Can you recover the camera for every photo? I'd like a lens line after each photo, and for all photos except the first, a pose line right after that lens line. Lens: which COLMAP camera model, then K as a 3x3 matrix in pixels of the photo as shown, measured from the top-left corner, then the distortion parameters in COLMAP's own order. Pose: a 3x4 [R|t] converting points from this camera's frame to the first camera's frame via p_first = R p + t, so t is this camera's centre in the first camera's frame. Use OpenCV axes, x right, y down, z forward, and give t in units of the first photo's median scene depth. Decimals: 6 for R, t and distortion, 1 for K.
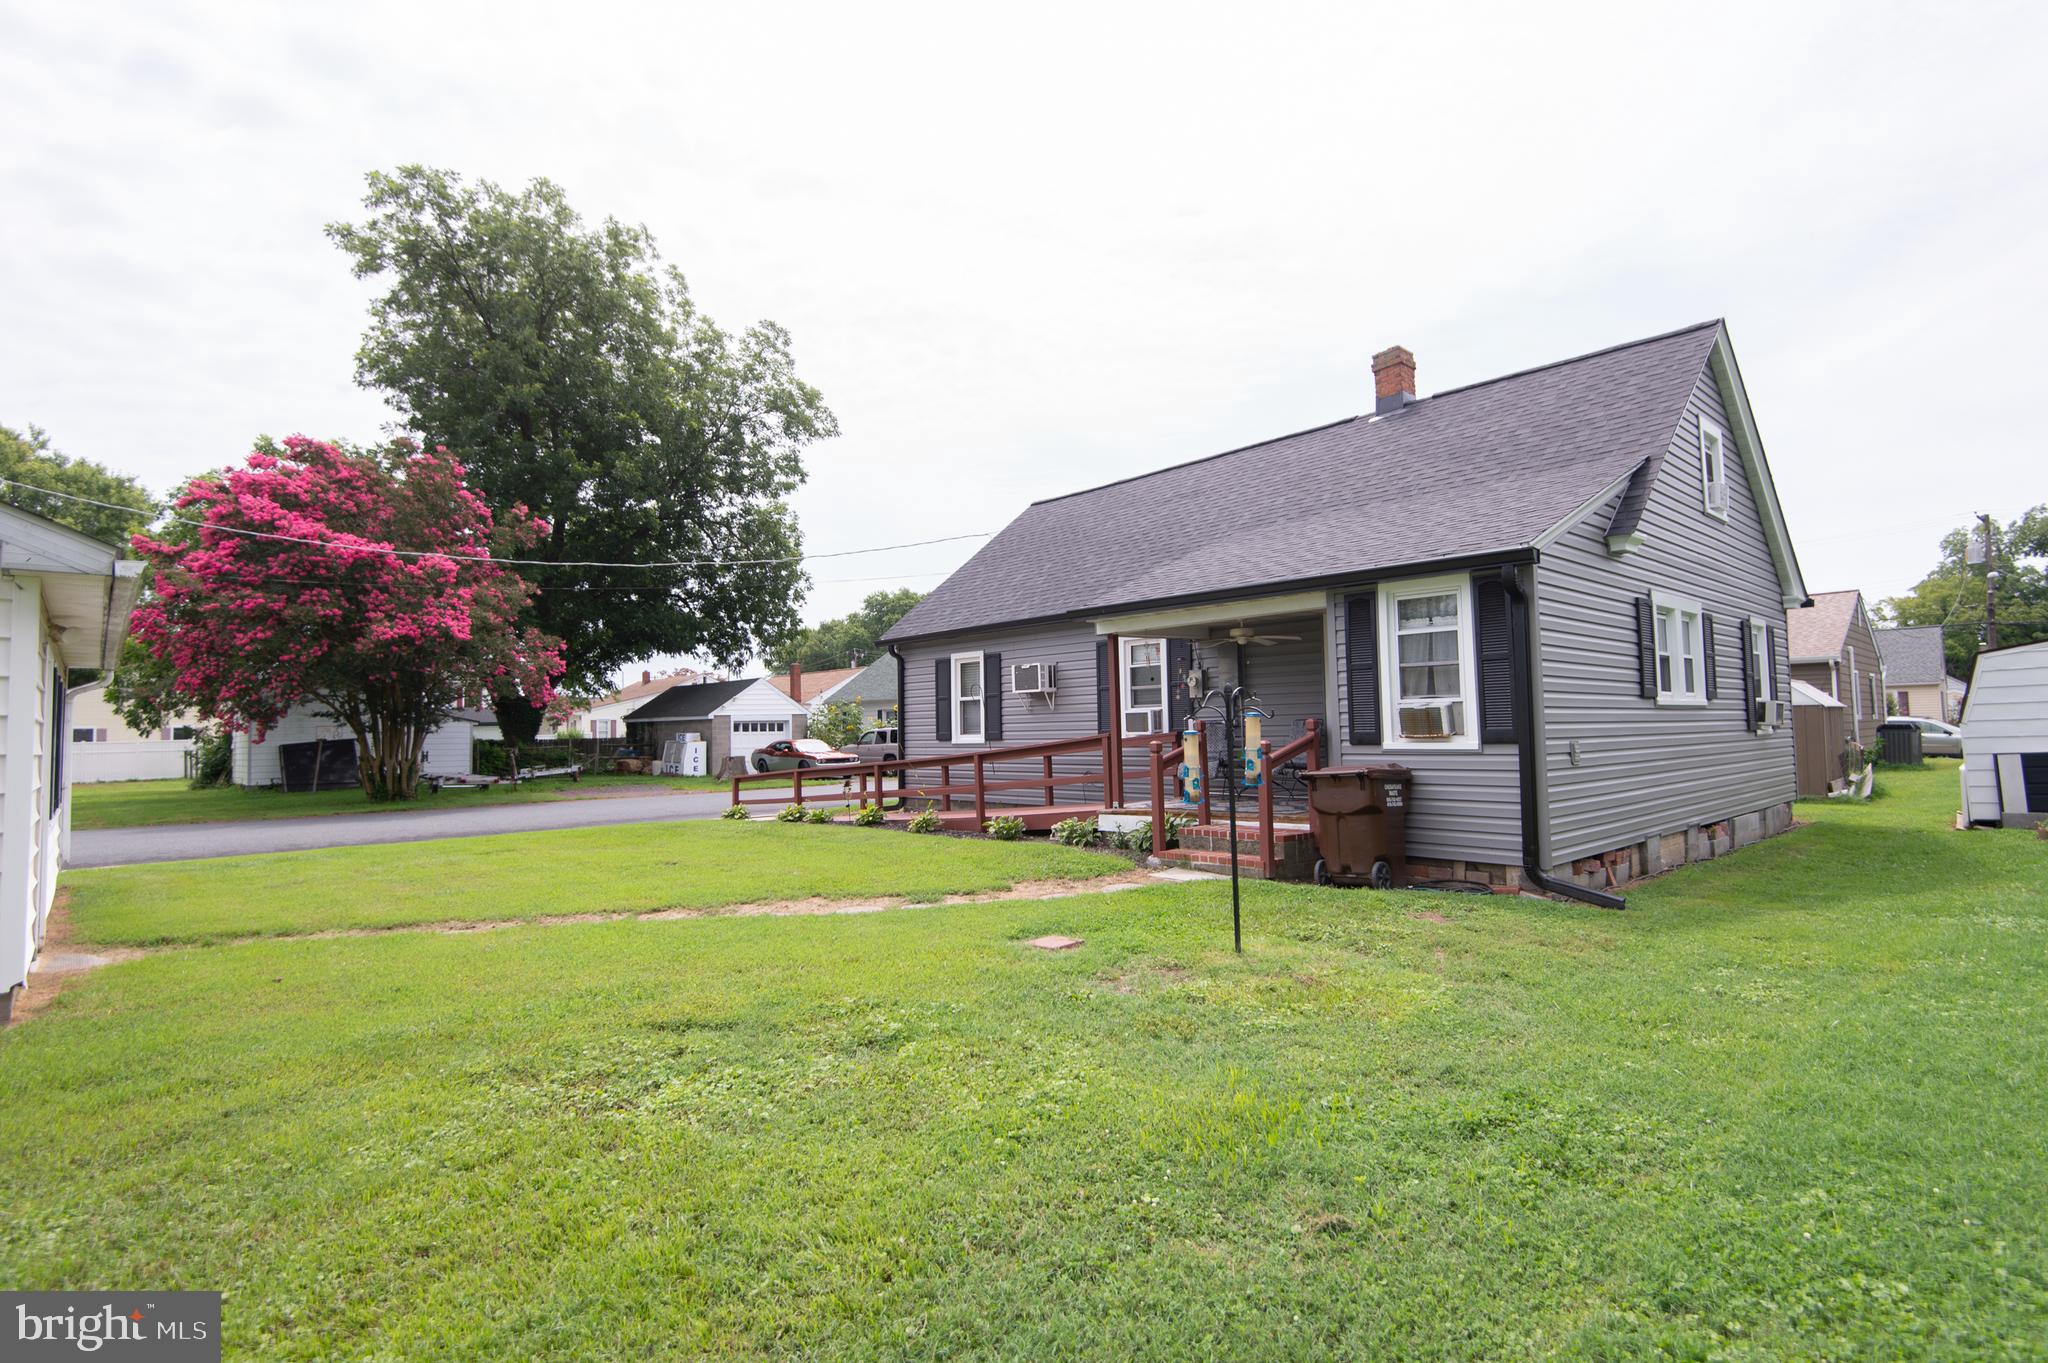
lens RADIAL K [[1017.1, 0, 1024.0], [0, 1017.1, 681.5], [0, 0, 1]] dist [-0.000182, -0.000012]
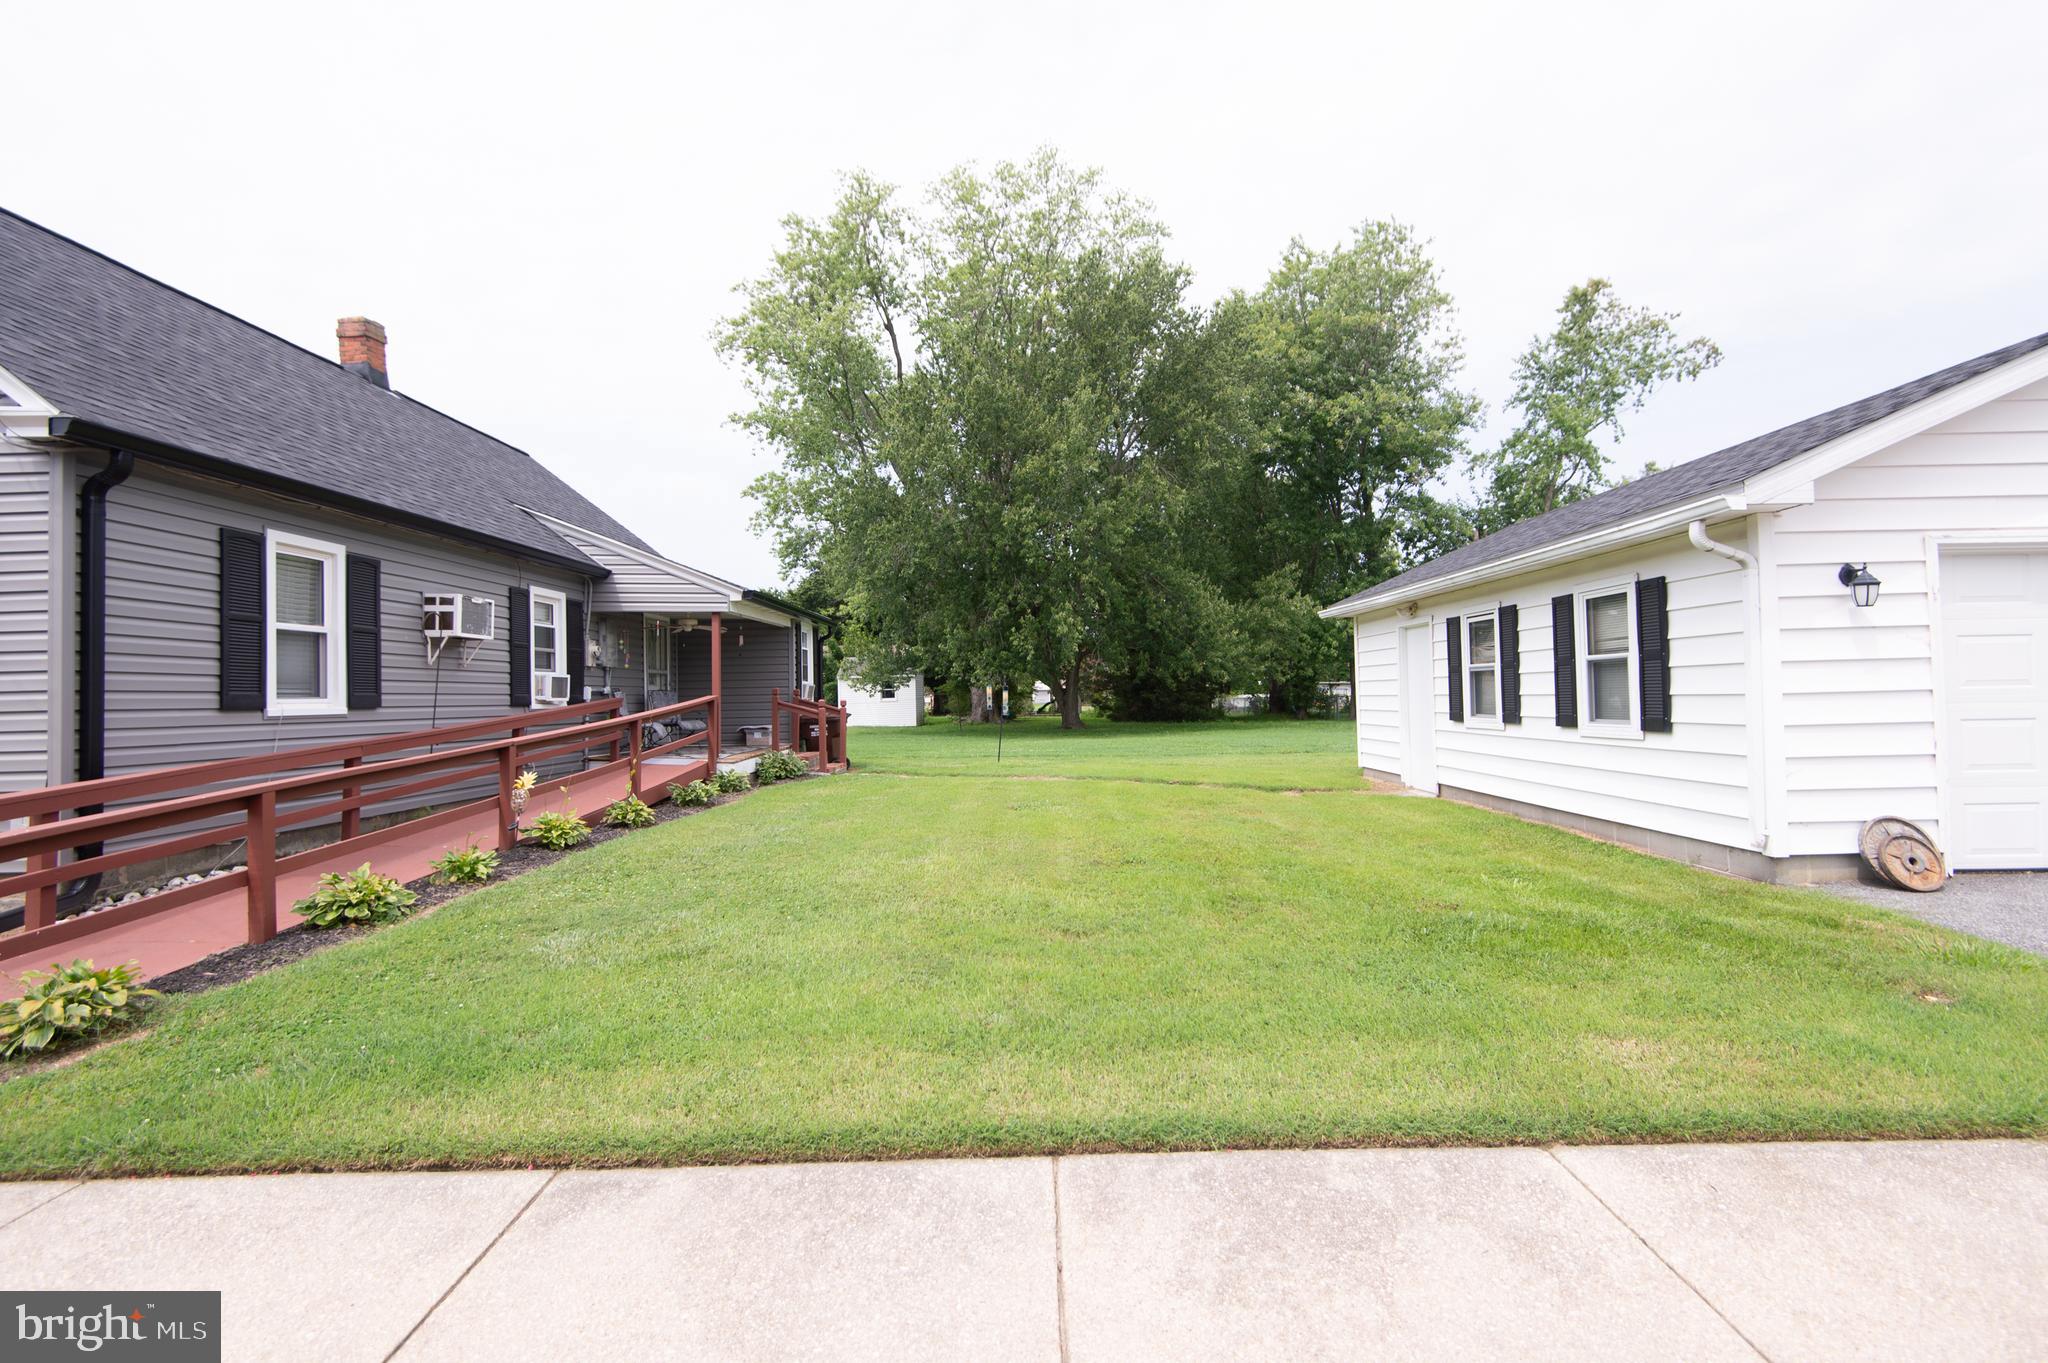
lens RADIAL K [[919.1, 0, 1031.2], [0, 919.1, 677.7], [0, 0, 1]] dist [0.029074, -0.017295]
pose [[-0.727901, 0.042798, 0.684346, -0.664418], [-0.006789, 0.997551, -0.069607, 0.074453], [-0.685649, -0.055314, -0.725828, 1.127190]]
